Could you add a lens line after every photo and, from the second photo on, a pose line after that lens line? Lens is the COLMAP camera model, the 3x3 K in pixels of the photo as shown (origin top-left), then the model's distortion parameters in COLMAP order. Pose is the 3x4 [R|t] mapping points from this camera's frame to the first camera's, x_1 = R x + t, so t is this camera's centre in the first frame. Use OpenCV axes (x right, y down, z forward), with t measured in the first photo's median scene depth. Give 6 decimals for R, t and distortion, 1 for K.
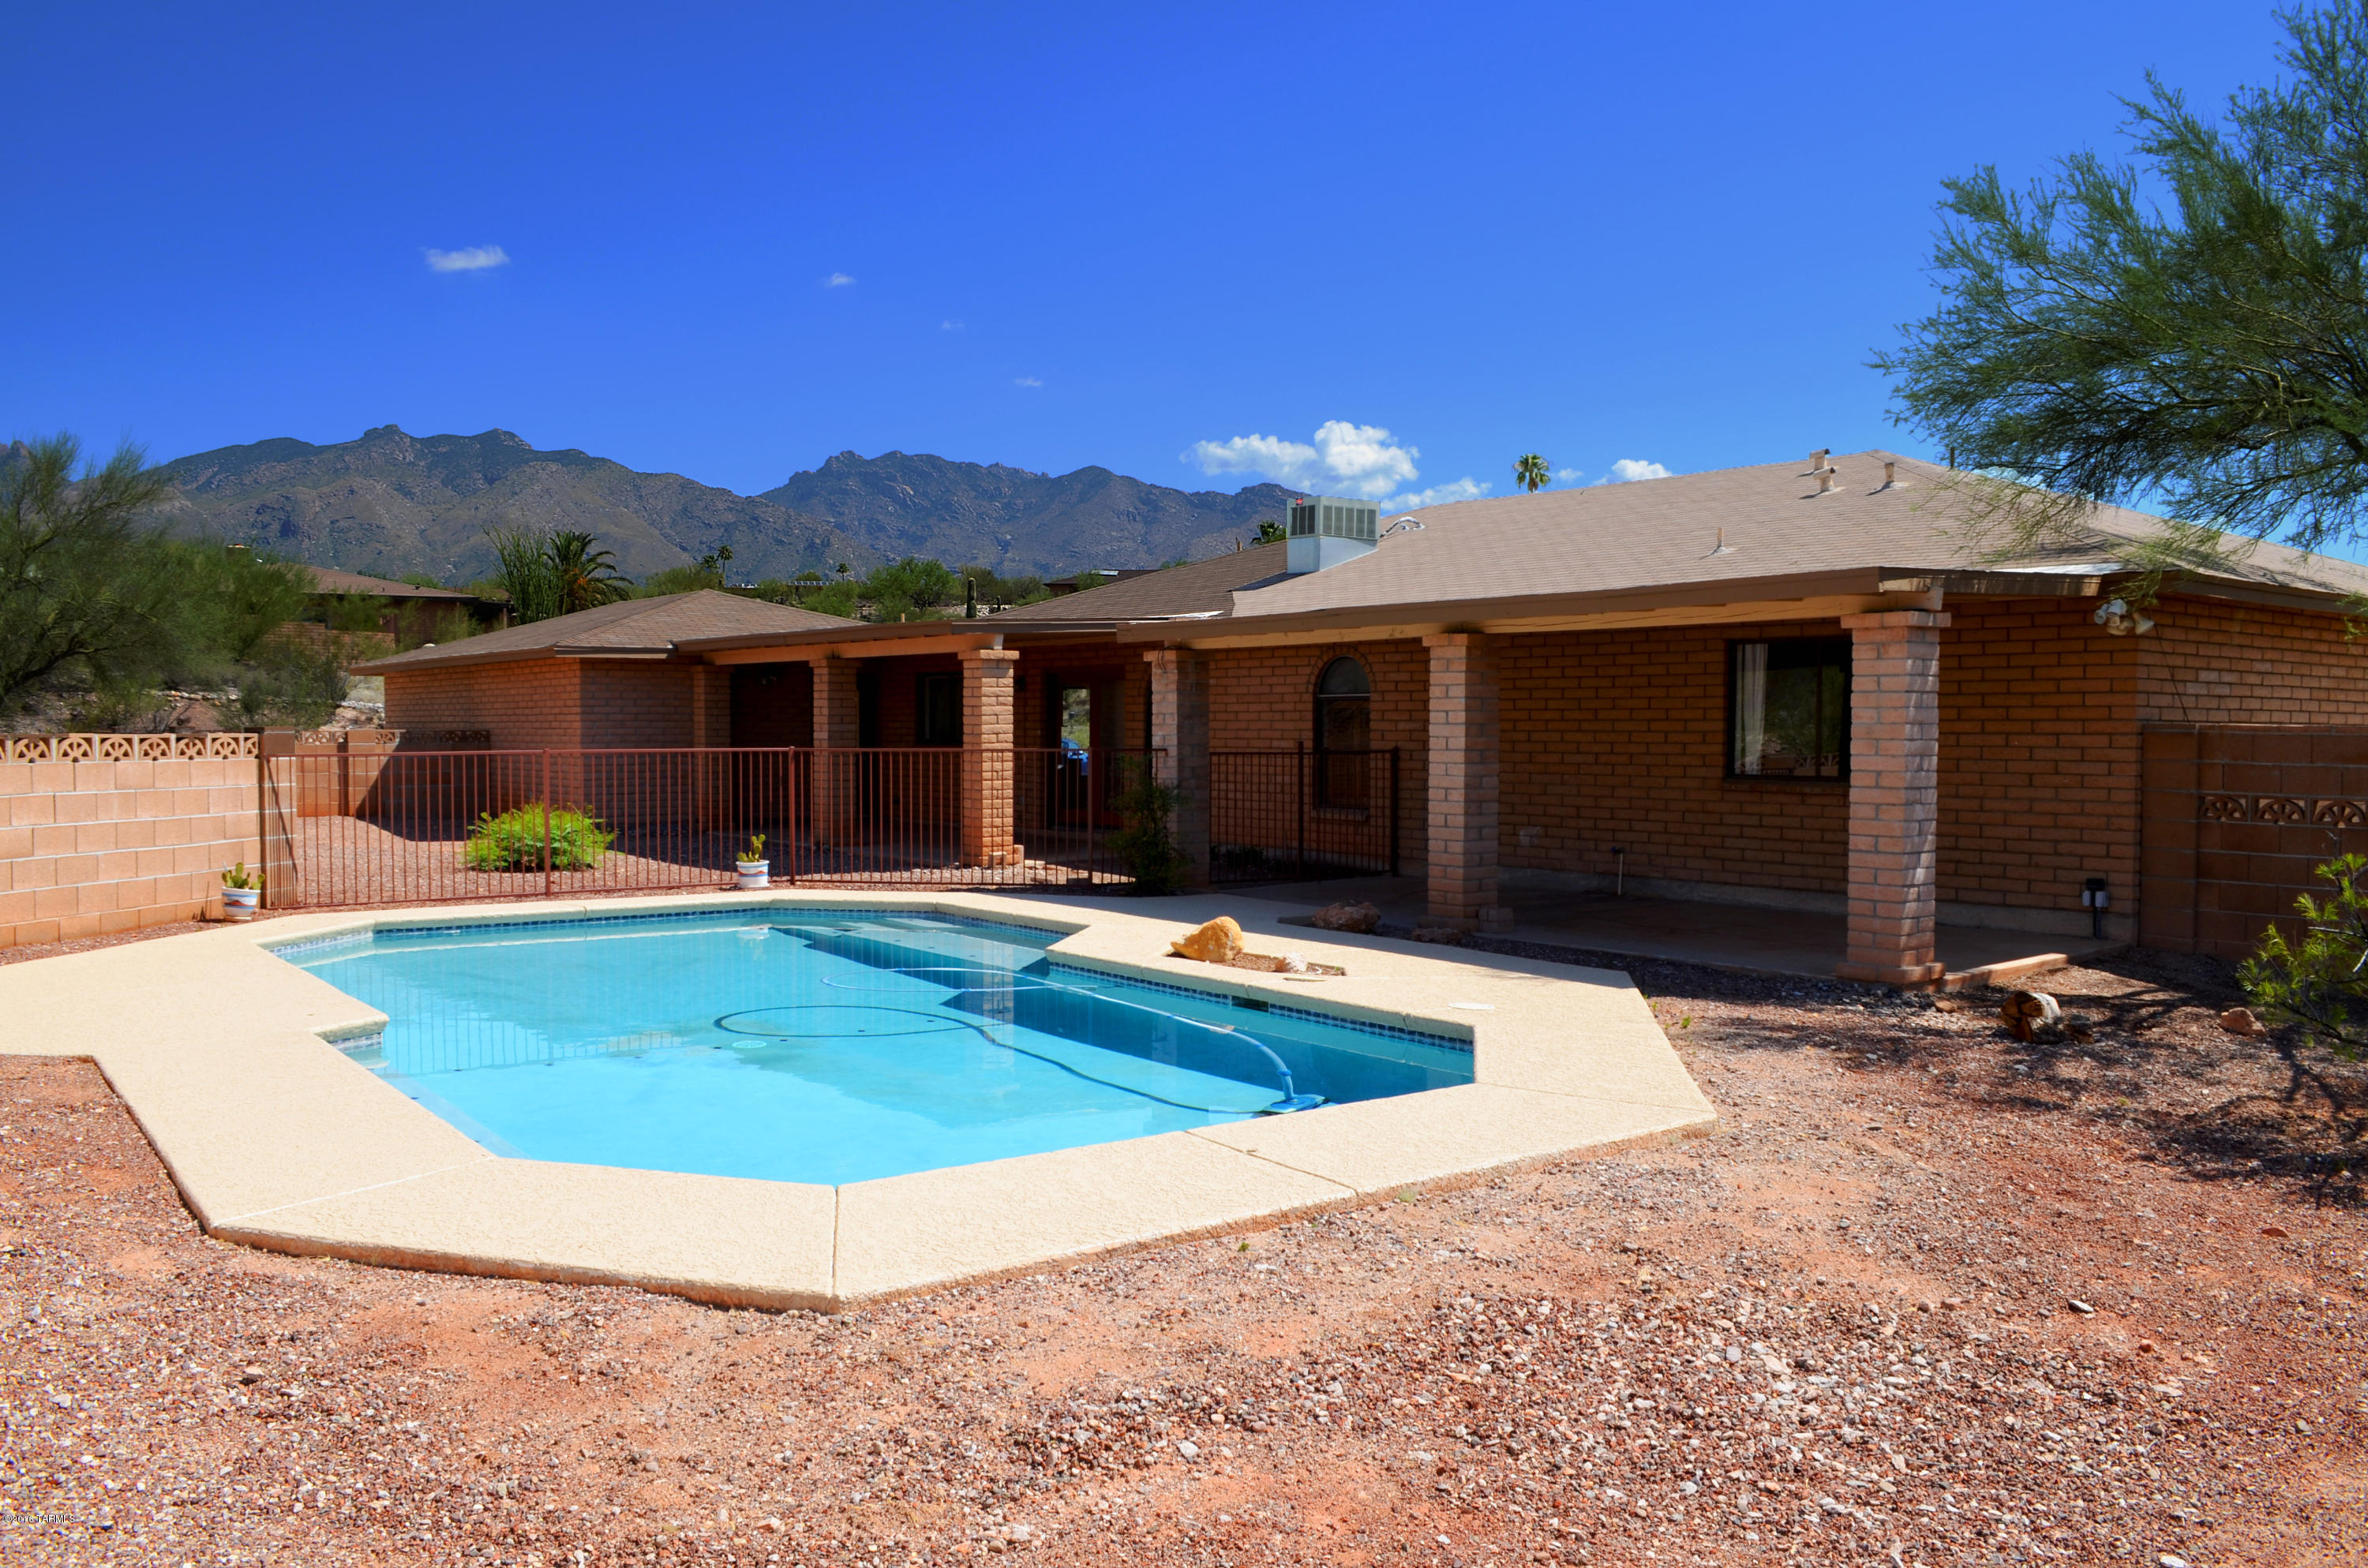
lens RADIAL K [[1837.1, 0, 1184.0], [0, 1837.1, 784.0], [0, 0, 1]] dist [-0.001328, 0.000015]
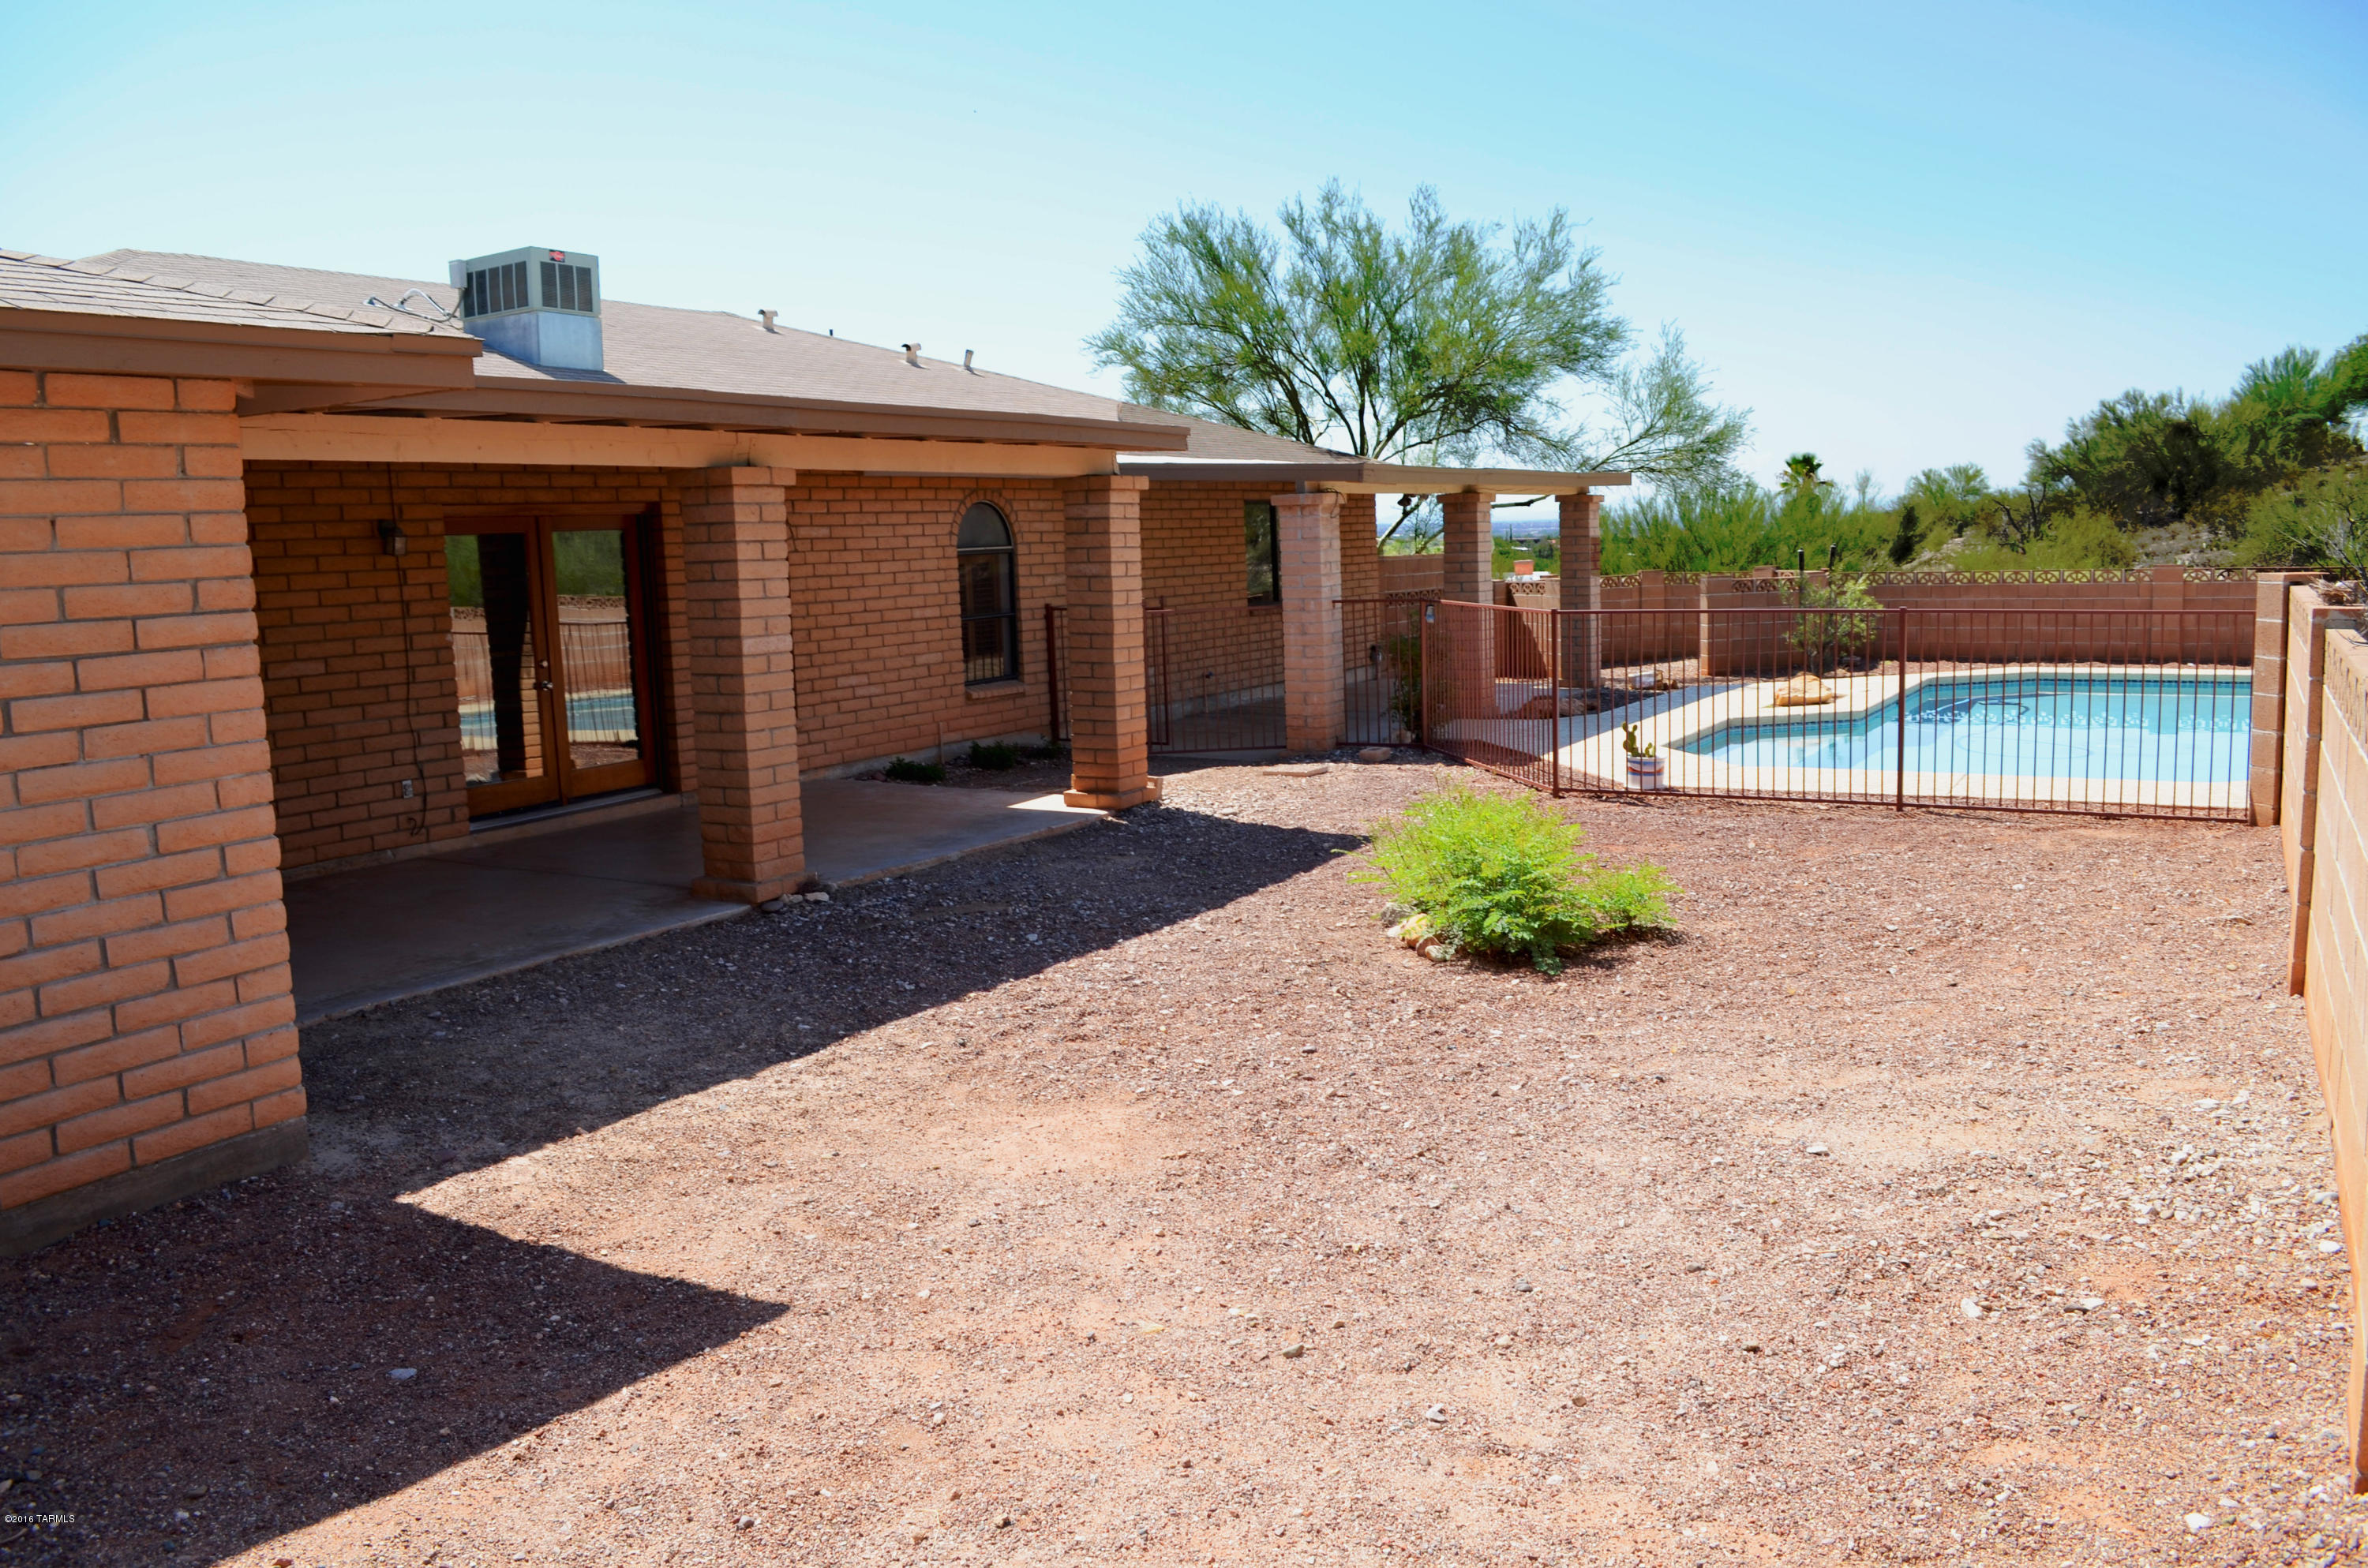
lens RADIAL K [[1837.1, 0, 1184.0], [0, 1837.1, 784.0], [0, 0, 1]] dist [-0.001328, 0.000015]
pose [[-0.357694, -0.120264, 0.926062, -0.704959], [0.058095, 0.986886, 0.150602, -0.060383], [-0.932030, 0.107669, -0.346016, 1.162931]]
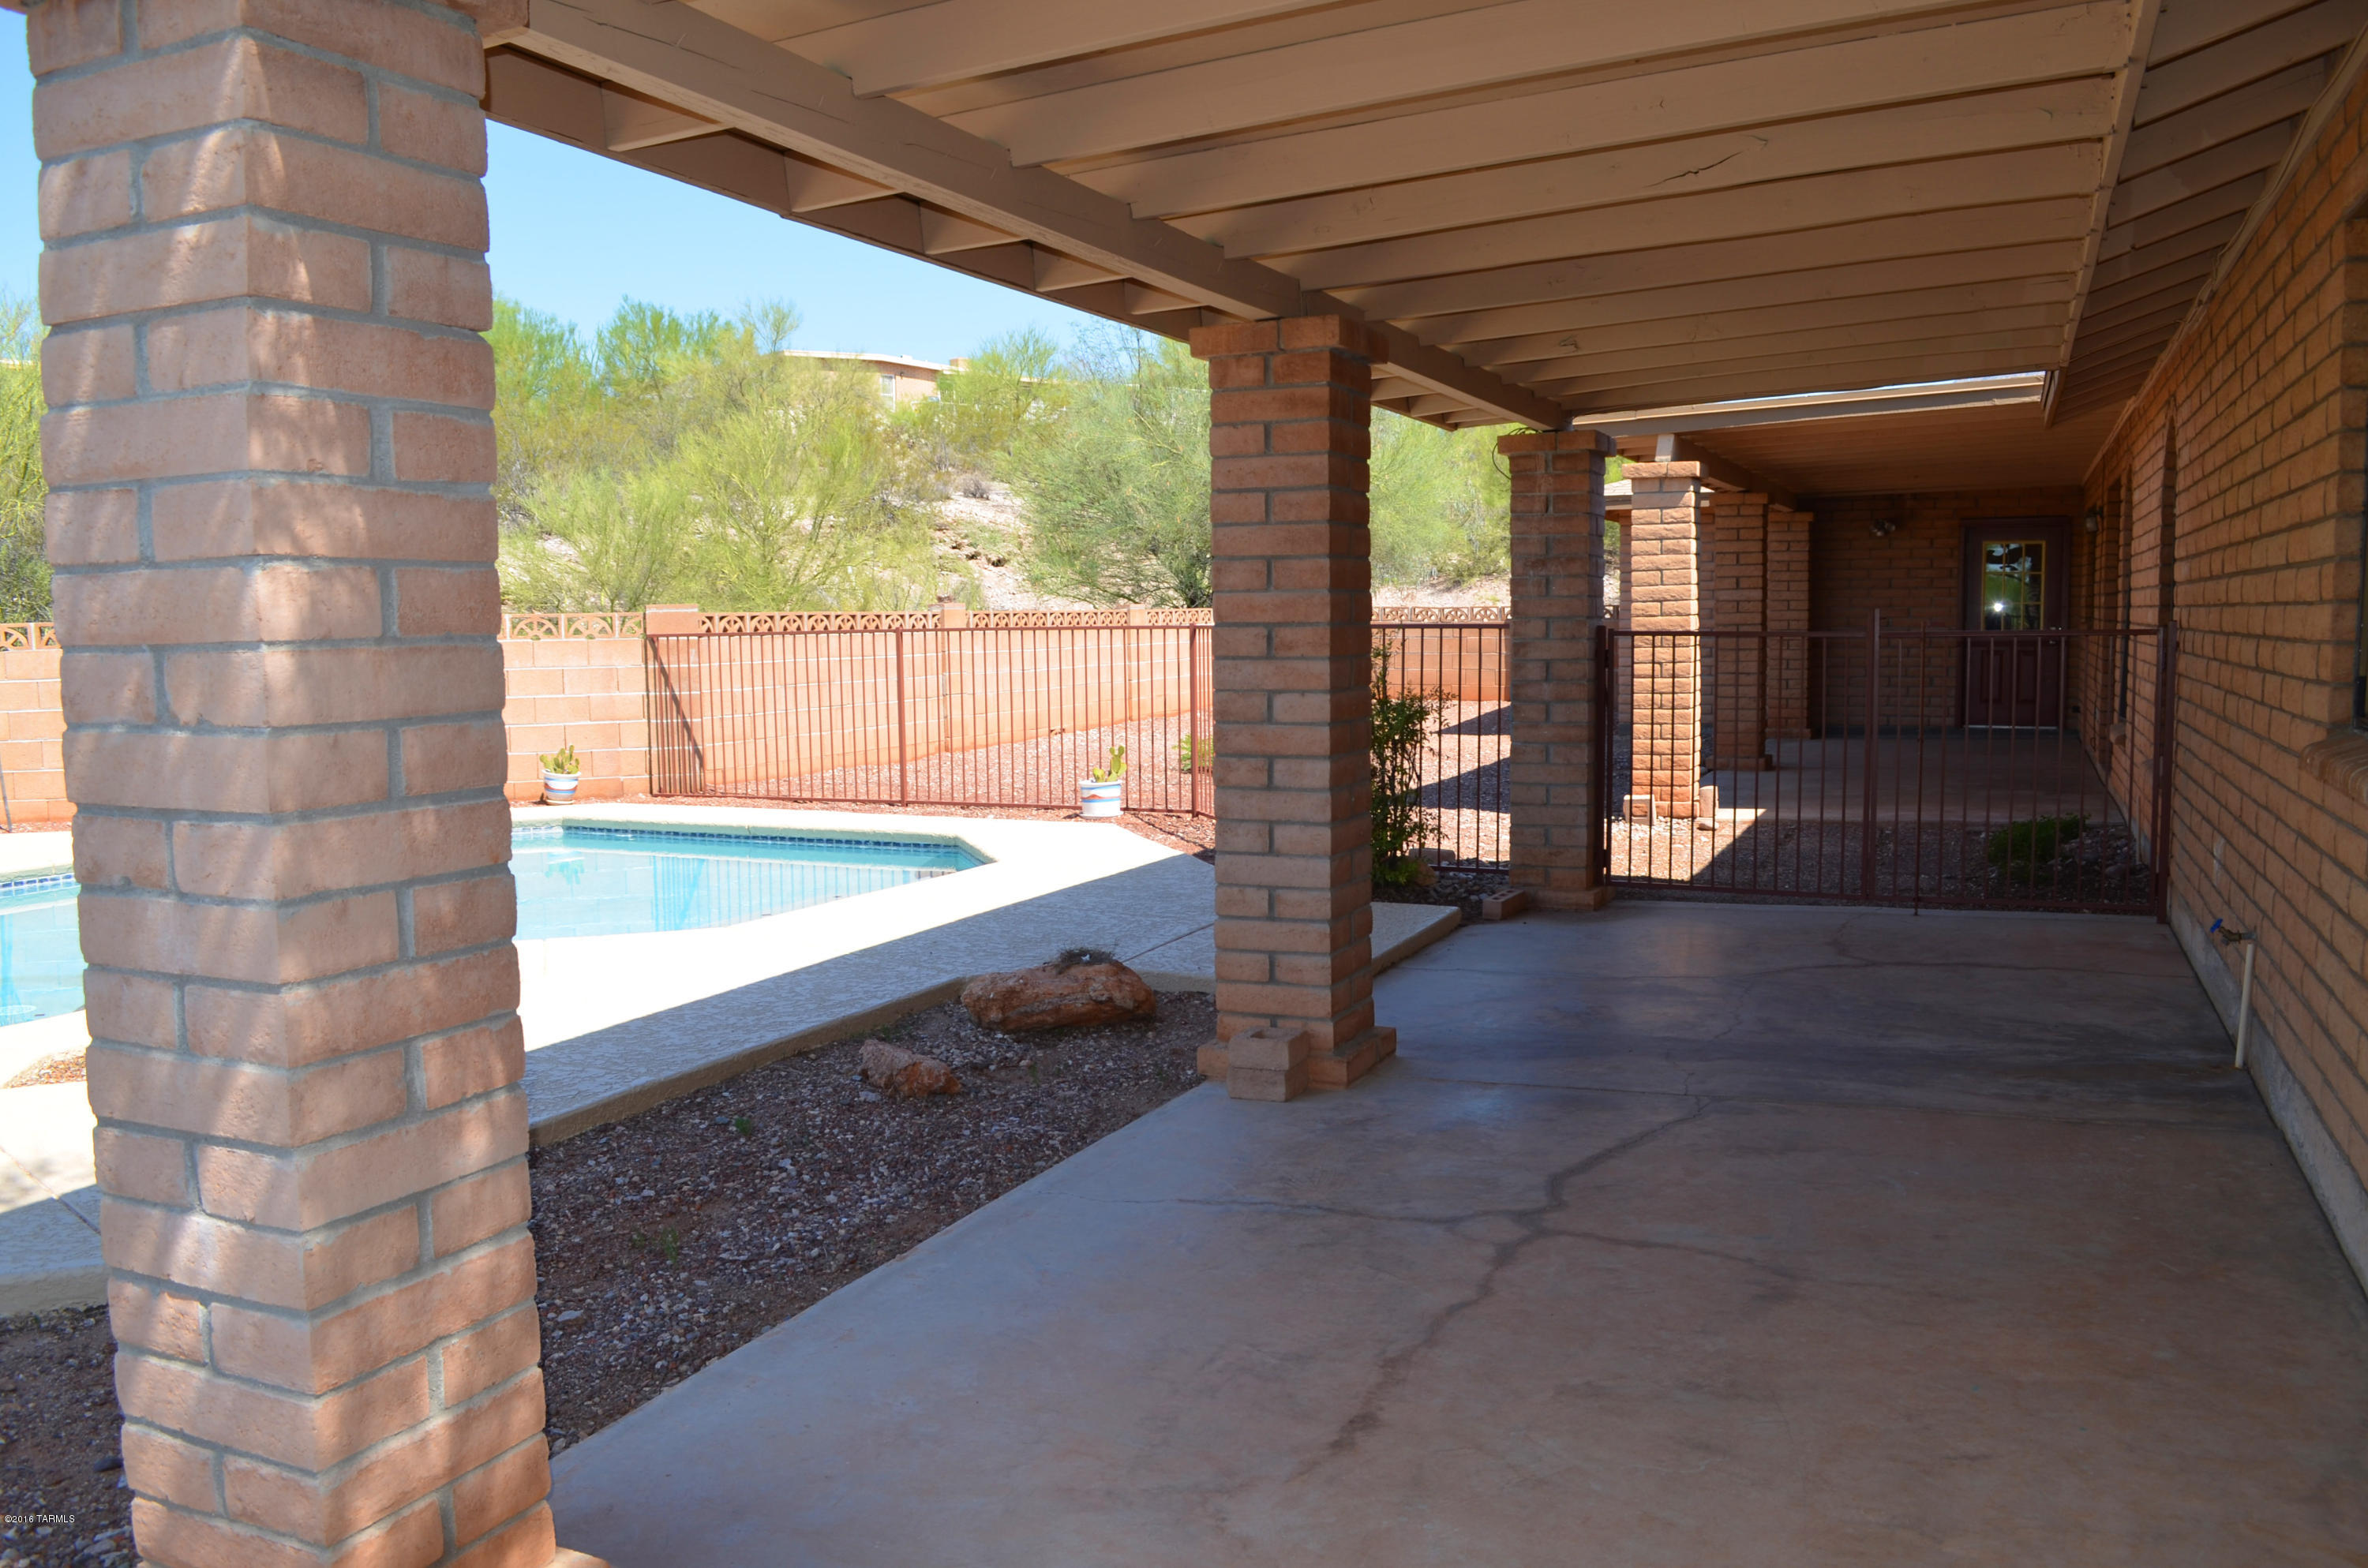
lens RADIAL K [[1837.1, 0, 1184.0], [0, 1837.1, 784.0], [0, 0, 1]] dist [-0.001328, 0.000015]
pose [[0.498283, 0.070928, -0.864109, 0.435474], [-0.015945, 0.997229, 0.072660, -0.011036], [0.866868, -0.022427, 0.498033, 0.700811]]
